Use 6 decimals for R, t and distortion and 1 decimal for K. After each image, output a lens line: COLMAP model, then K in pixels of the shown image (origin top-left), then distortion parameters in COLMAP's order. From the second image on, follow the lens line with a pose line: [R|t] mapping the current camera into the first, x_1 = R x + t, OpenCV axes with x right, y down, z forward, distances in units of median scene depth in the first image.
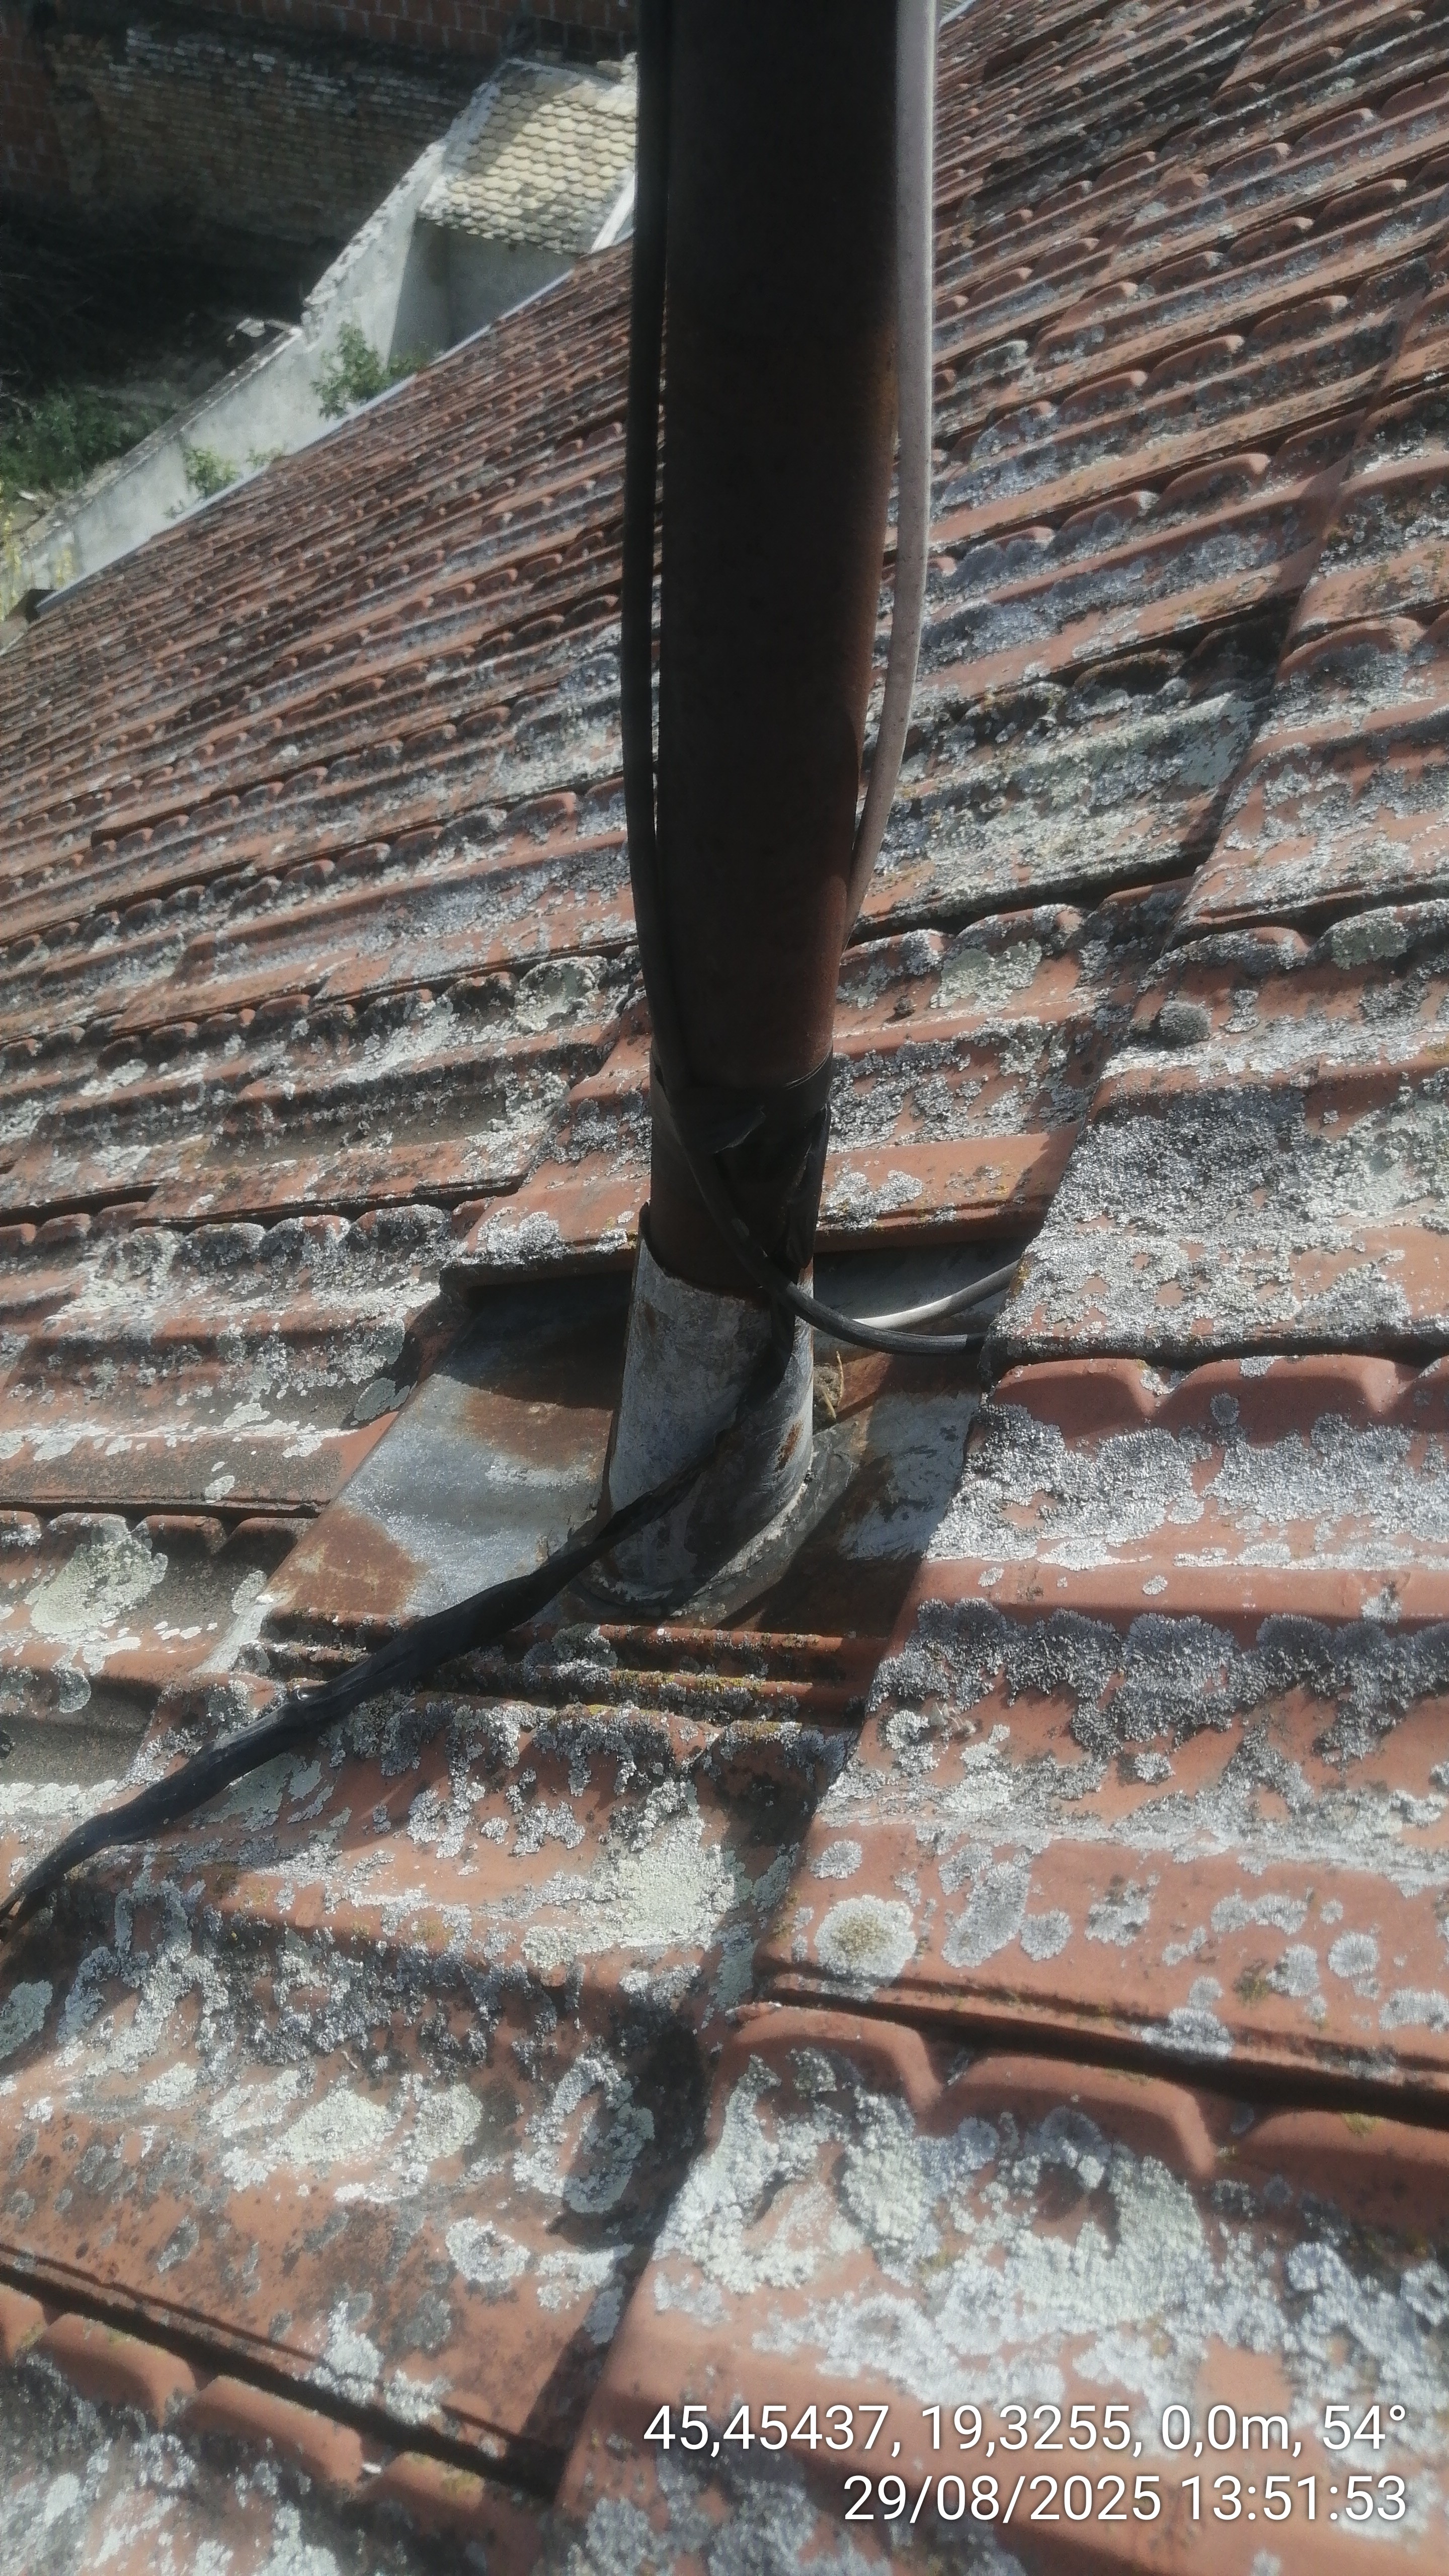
lens RADIAL K [[2042.0, 0, 724.5], [0, 2042.0, 1288.0], [0, 0, 1]] dist [0.007130, 0.041997]
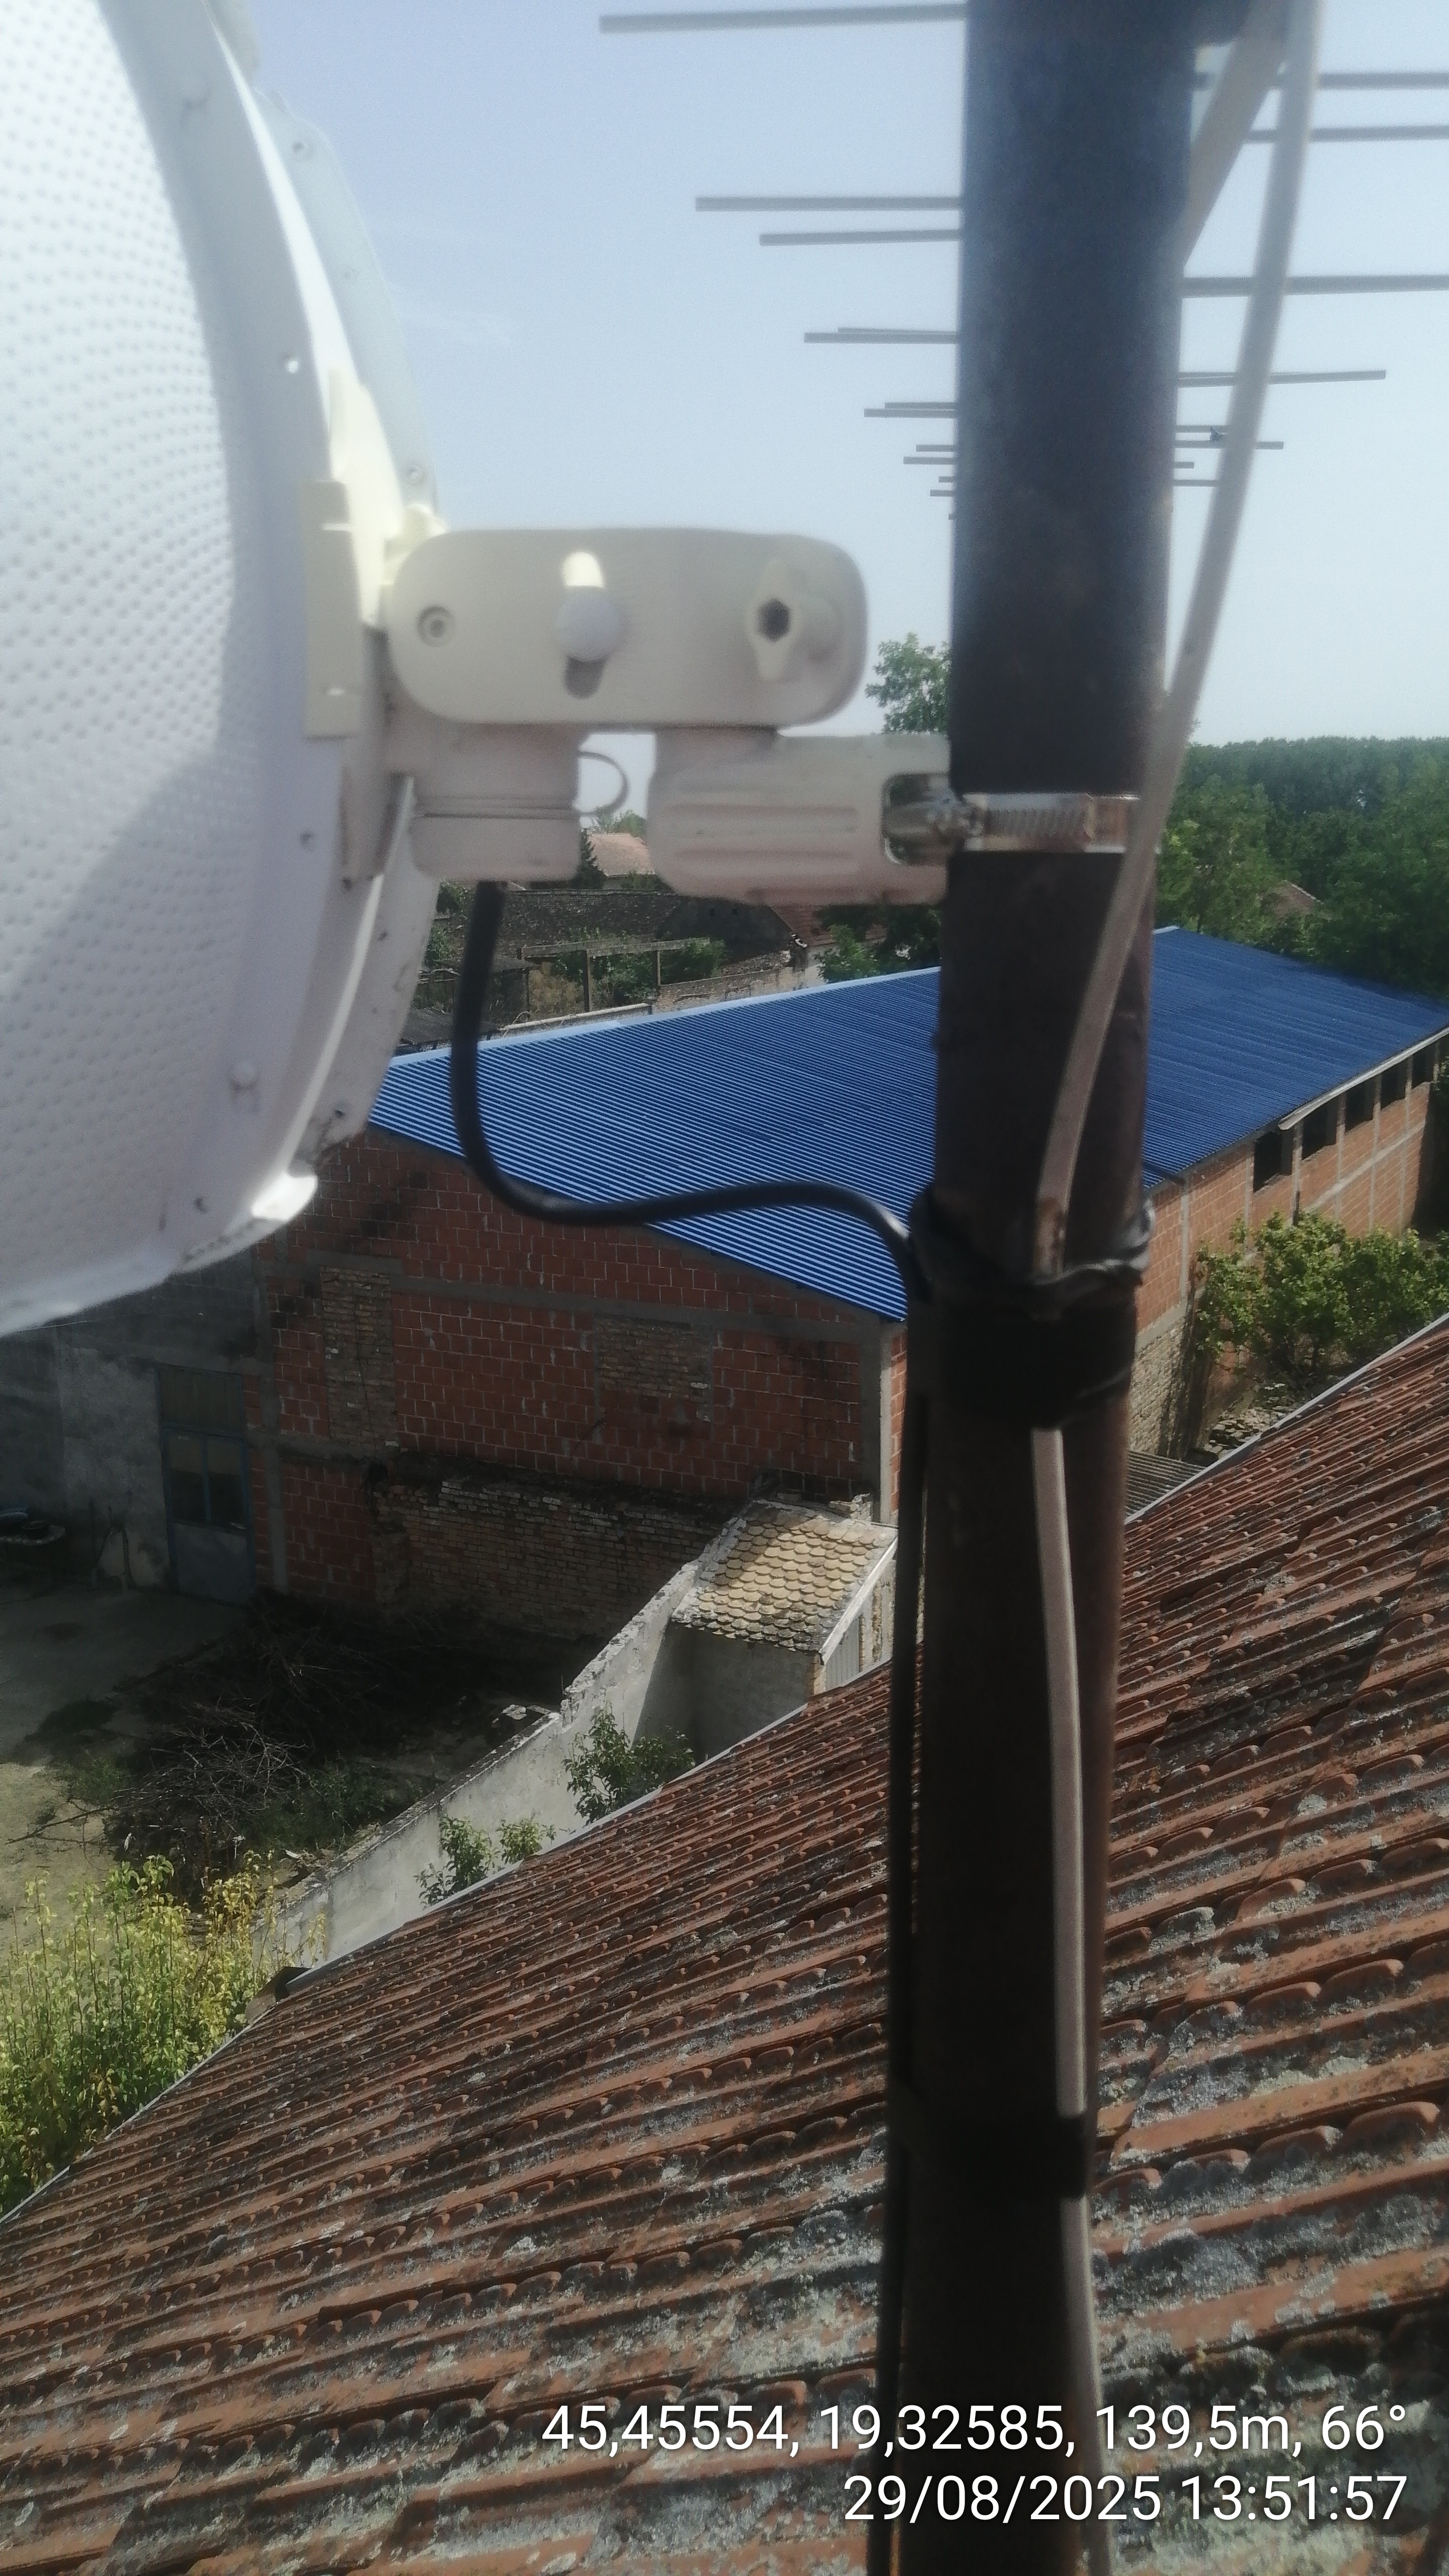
lens RADIAL K [[2042.0, 0, 724.5], [0, 2042.0, 1288.0], [0, 0, 1]] dist [0.007130, 0.041997]
pose [[0.994557, -0.013405, -0.103324, 0.000543], [-0.050317, 0.806579, -0.588981, -0.044732], [0.091234, 0.590975, 0.801514, -0.098598]]
